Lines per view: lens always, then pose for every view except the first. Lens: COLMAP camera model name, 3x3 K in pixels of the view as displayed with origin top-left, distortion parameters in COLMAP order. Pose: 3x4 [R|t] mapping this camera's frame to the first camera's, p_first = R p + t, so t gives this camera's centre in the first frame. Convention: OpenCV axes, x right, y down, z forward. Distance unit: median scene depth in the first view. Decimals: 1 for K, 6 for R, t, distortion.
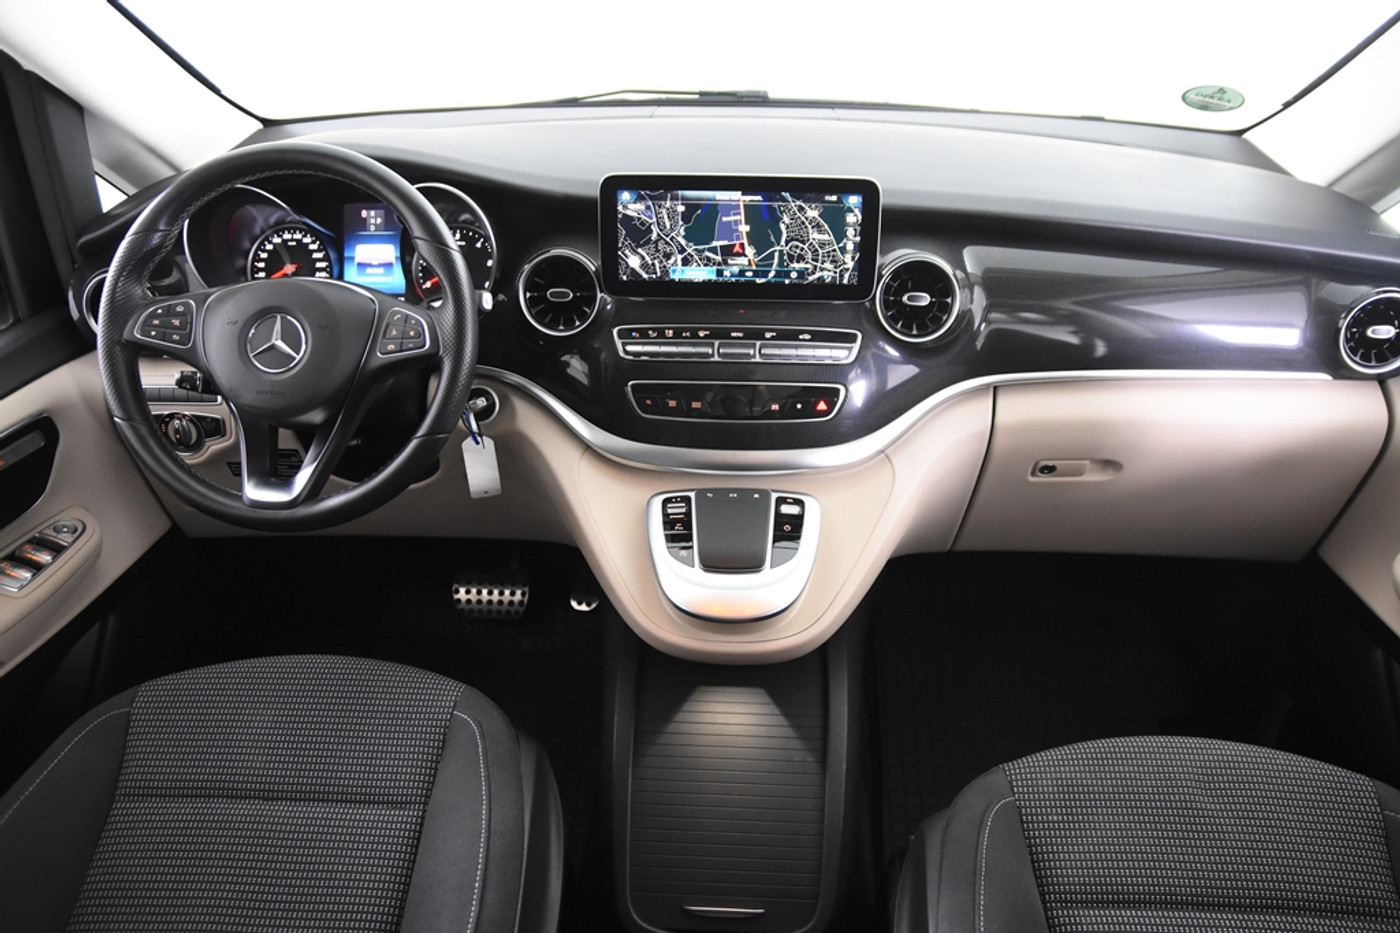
lens RADIAL K [[1033.4, 0, 705.9], [0, 1033.4, 467.8], [0, 0, 1]] dist [-0.143676, 0.132449]
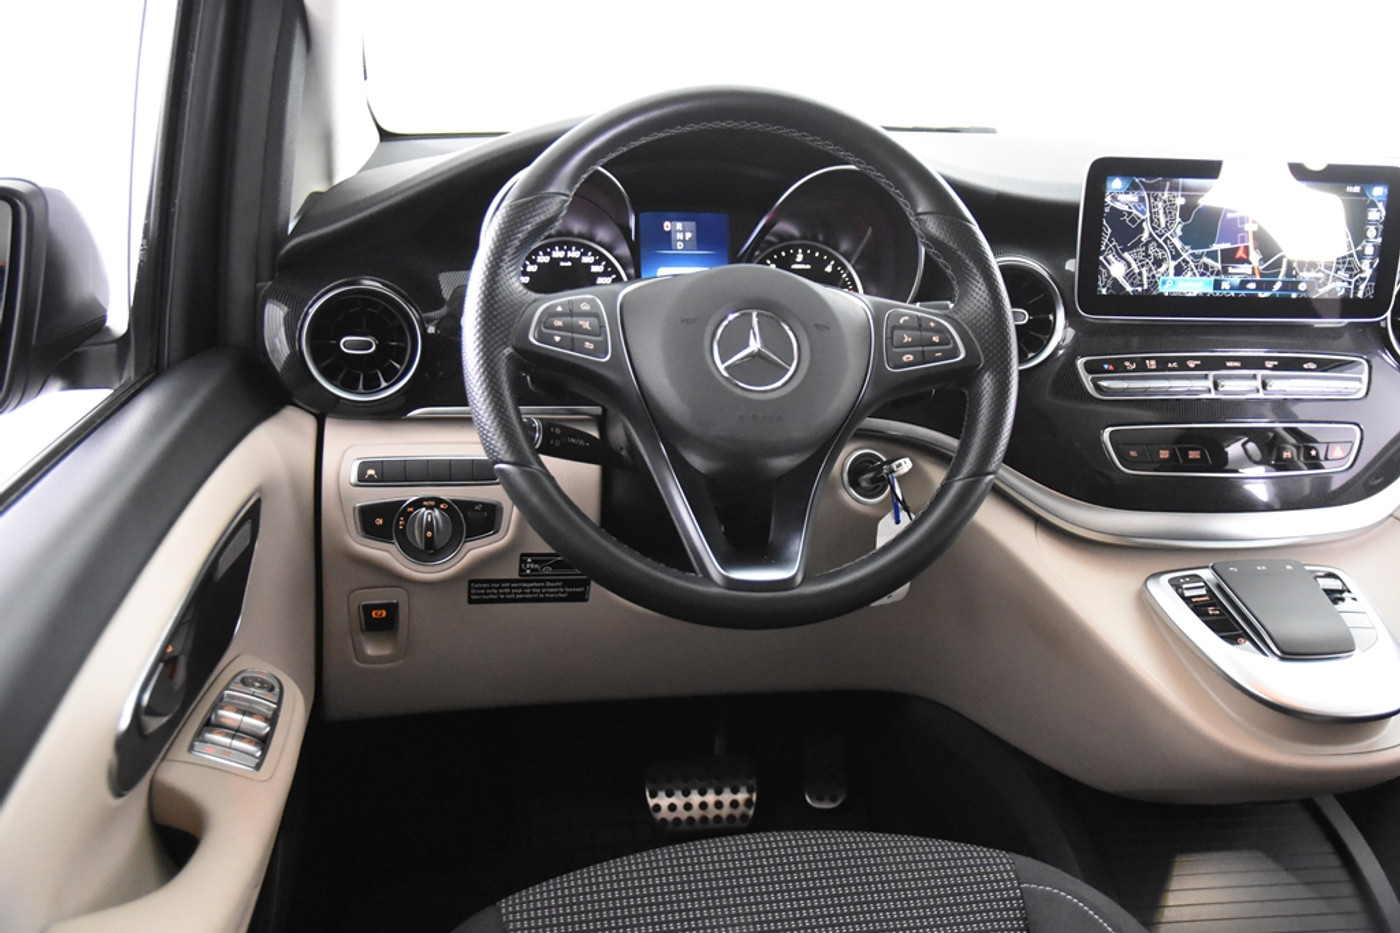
lens RADIAL K [[1321.4, 0, 699.9], [0, 1321.4, 451.4], [0, 0, 1]] dist [-0.059744, 0.130620]
pose [[0.978170, -0.023424, 0.206484, -0.587497], [0.065404, 0.977833, -0.198910, 0.110153], [-0.197248, 0.208072, 0.958018, 0.140416]]
